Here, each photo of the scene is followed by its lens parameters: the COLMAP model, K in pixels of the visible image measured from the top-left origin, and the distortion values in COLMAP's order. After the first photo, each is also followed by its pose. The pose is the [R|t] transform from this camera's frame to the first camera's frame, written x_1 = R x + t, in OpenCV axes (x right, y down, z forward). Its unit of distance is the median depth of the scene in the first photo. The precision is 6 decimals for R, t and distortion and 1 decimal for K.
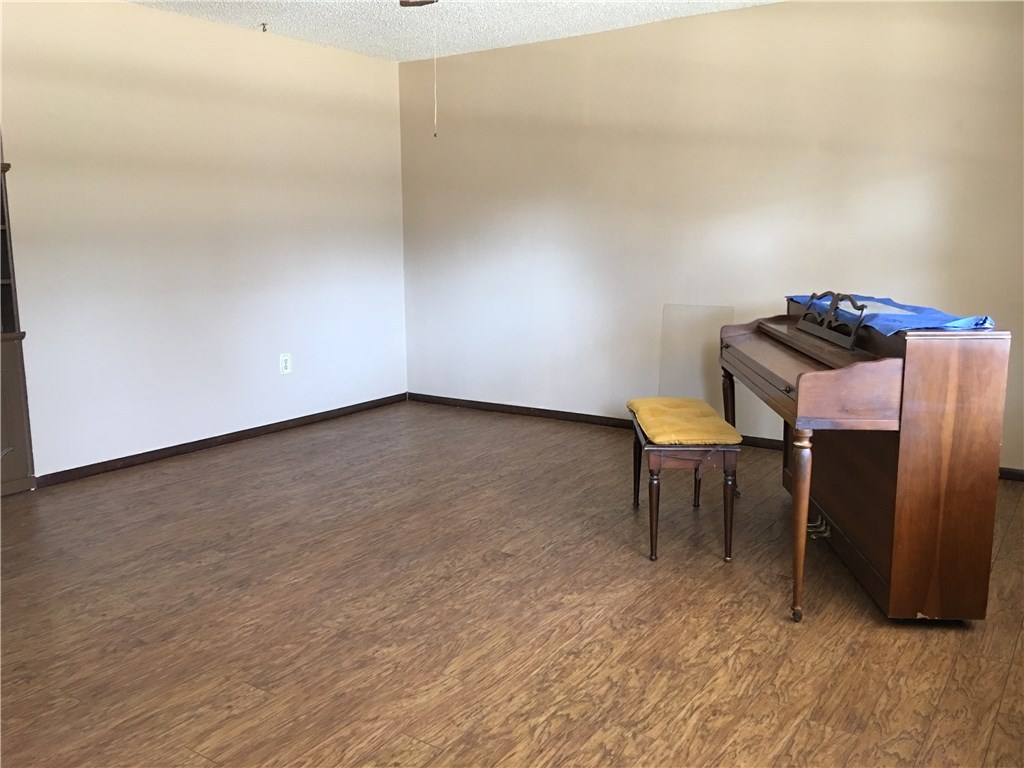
lens RADIAL K [[869.4, 0, 512.4], [0, 869.4, 384.7], [0, 0, 1]] dist [0.083438, -0.103684]
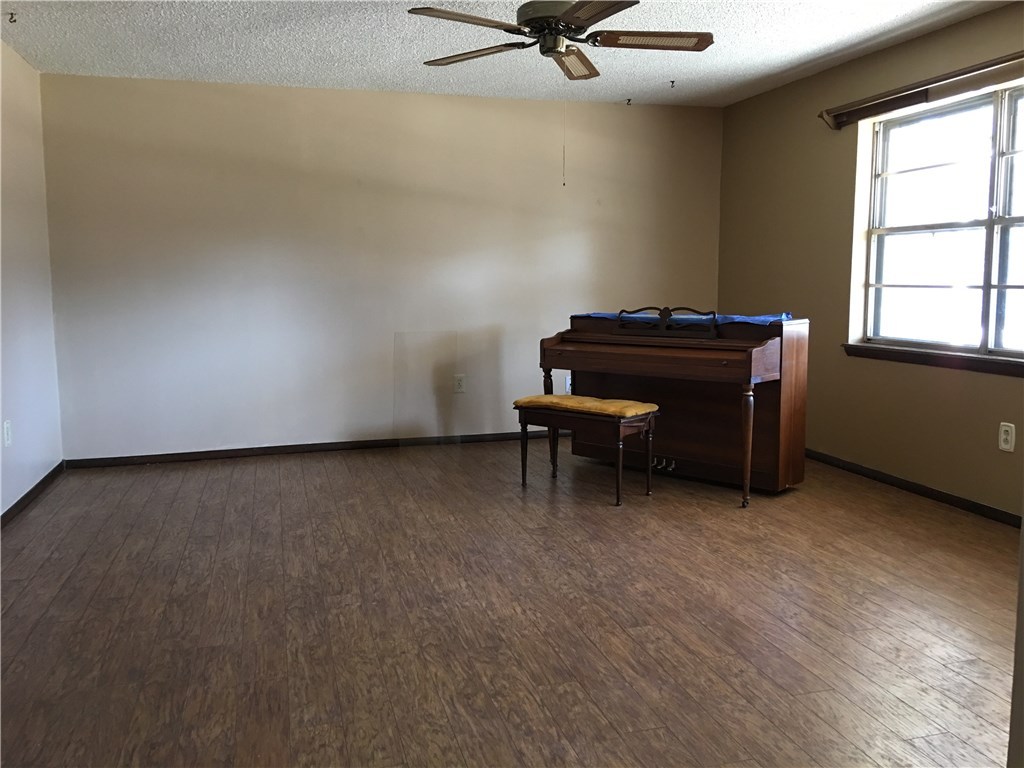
lens RADIAL K [[869.4, 0, 515.1], [0, 869.4, 375.0], [0, 0, 1]] dist [0.083438, -0.103684]
pose [[0.637075, -0.083919, 0.766220, -1.045638], [0.139652, 0.990171, -0.007667, -0.012821], [-0.758045, 0.111889, 0.642533, 0.250925]]
